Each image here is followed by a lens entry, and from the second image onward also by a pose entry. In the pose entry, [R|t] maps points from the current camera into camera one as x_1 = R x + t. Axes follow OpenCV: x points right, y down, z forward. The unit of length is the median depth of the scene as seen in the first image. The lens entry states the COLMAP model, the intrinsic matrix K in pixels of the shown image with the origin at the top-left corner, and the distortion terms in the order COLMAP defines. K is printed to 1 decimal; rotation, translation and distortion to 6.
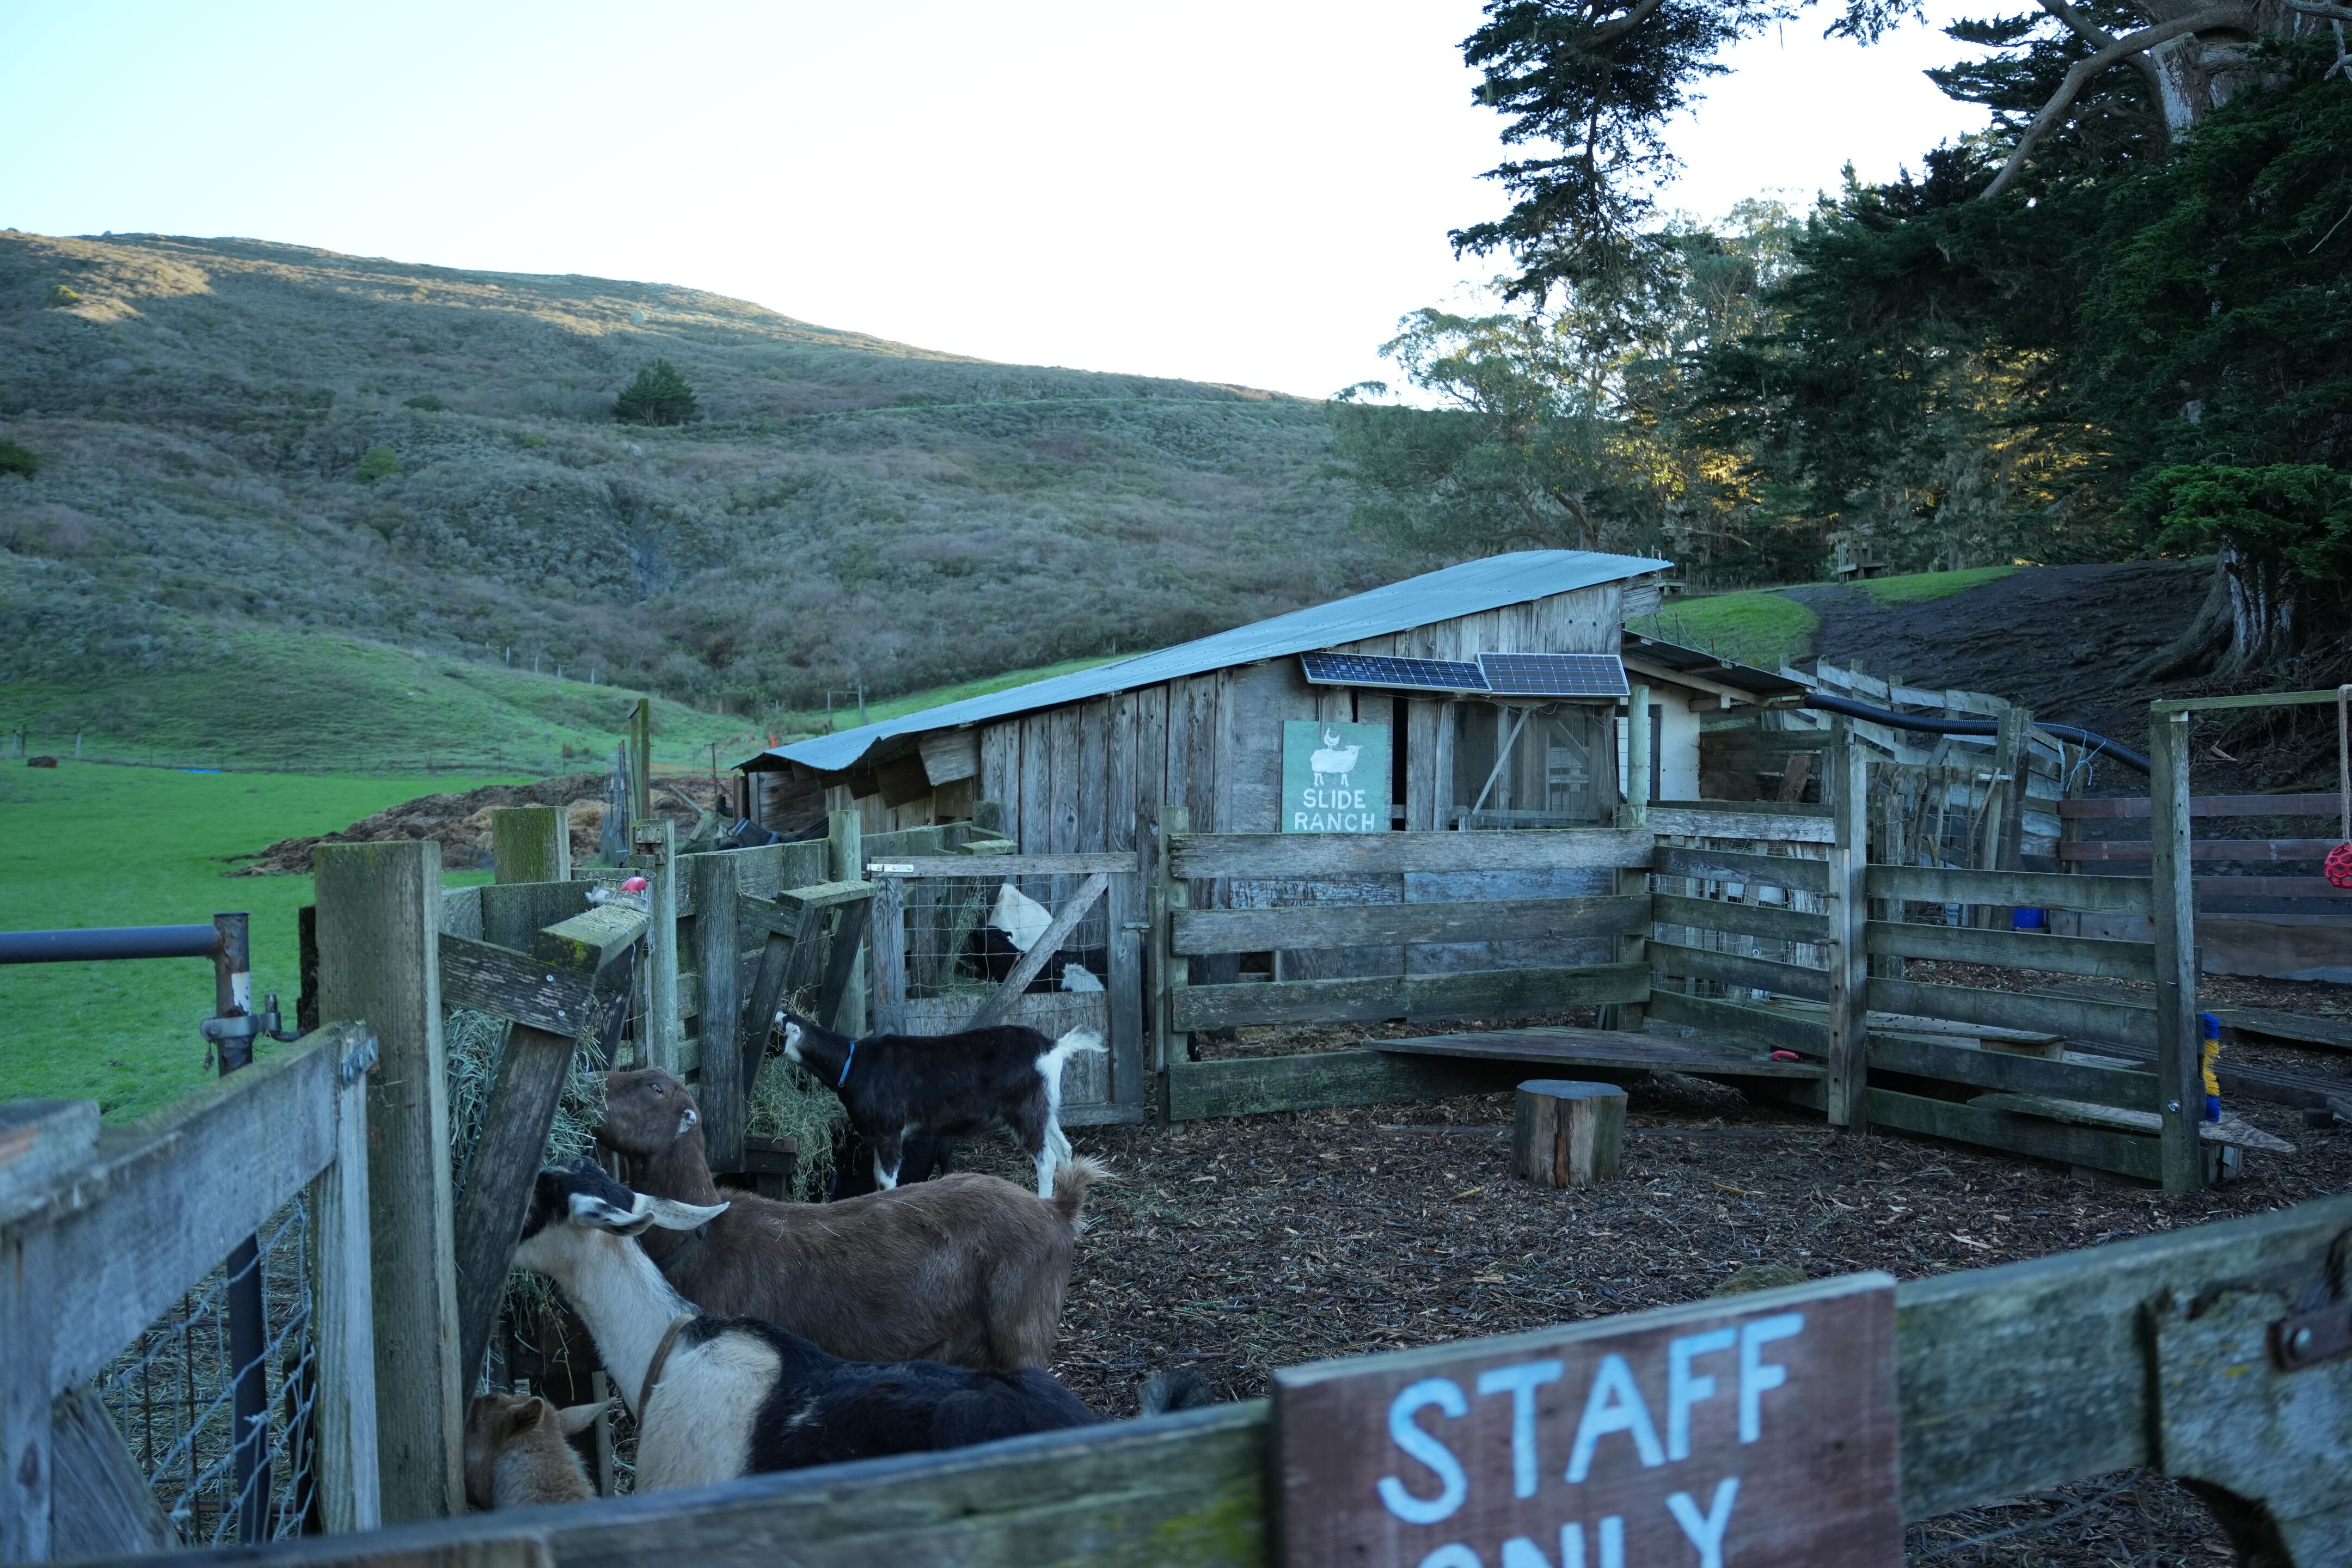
lens RADIAL K [[1902.3, 0, 1171.7], [0, 1902.3, 787.2], [0, 0, 1]] dist [-0.117612, 0.035936]
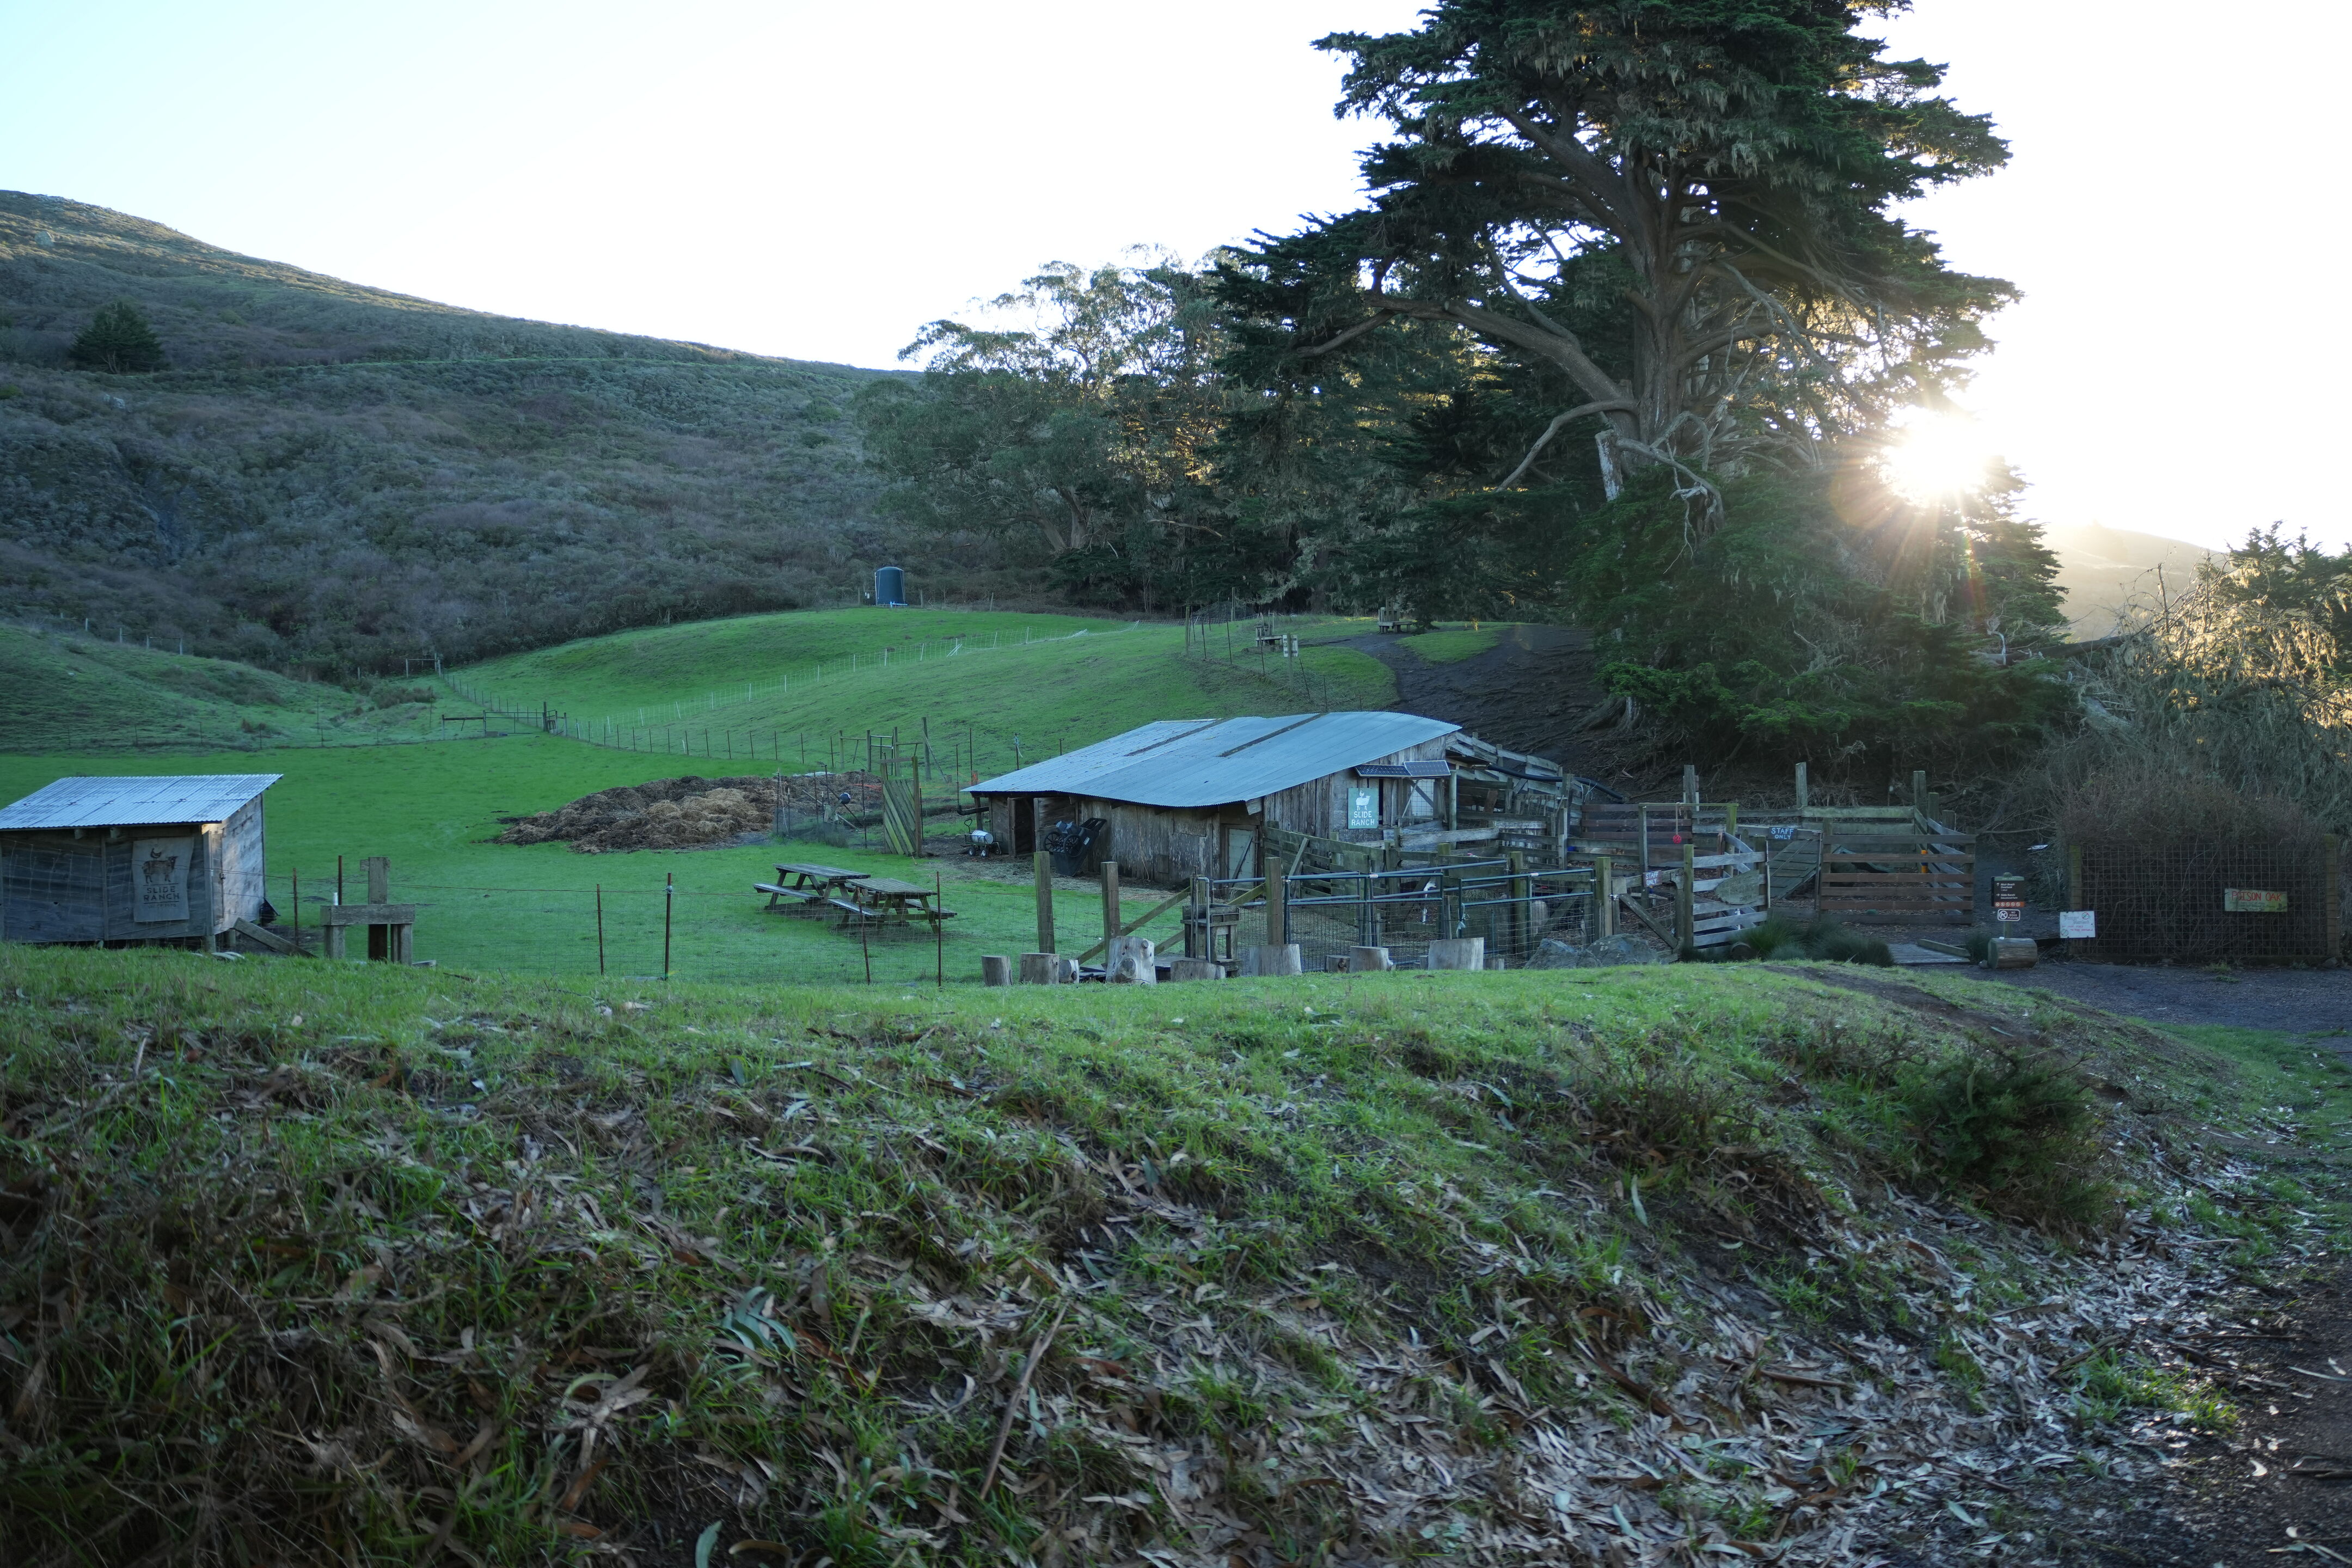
lens RADIAL K [[1902.3, 0, 1181.4], [0, 1902.3, 774.5], [0, 0, 1]] dist [-0.117612, 0.035936]
pose [[0.949696, -0.018913, 0.312601, -0.071016], [0.009901, 0.999489, 0.030393, -0.009533], [-0.313016, -0.025769, 0.949398, -0.109358]]
